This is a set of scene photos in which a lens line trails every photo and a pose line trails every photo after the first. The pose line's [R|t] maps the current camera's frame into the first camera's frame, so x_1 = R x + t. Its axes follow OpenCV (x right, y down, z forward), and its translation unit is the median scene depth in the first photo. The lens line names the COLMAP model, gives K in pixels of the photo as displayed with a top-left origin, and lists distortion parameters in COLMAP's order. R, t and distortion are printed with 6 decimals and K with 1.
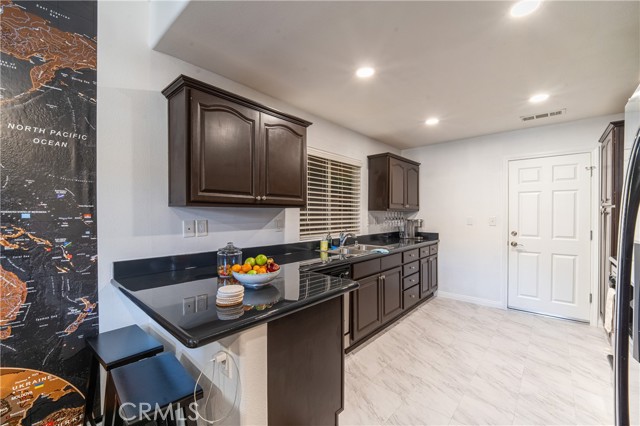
lens RADIAL K [[263.8, 0, 322.6], [0, 263.8, 217.0], [0, 0, 1]] dist [-0.011654, -0.000222]
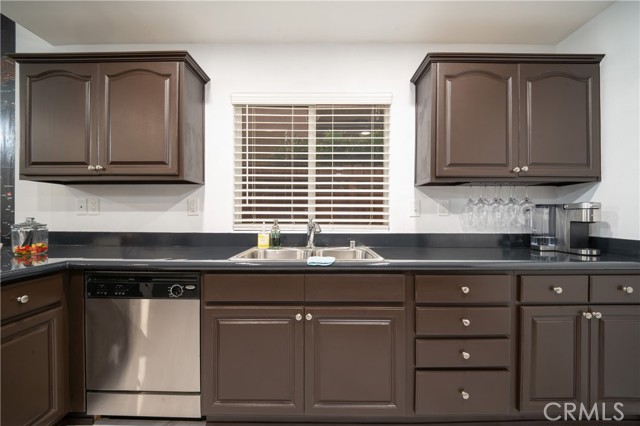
lens RADIAL K [[263.8, 0, 322.0], [0, 263.8, 215.4], [0, 0, 1]] dist [-0.011654, -0.000222]
pose [[0.665889, 0.015561, -0.745888, 0.536833], [-0.010482, 0.999879, 0.011502, 0.035304], [0.745977, 0.000160, 0.665972, 0.638162]]
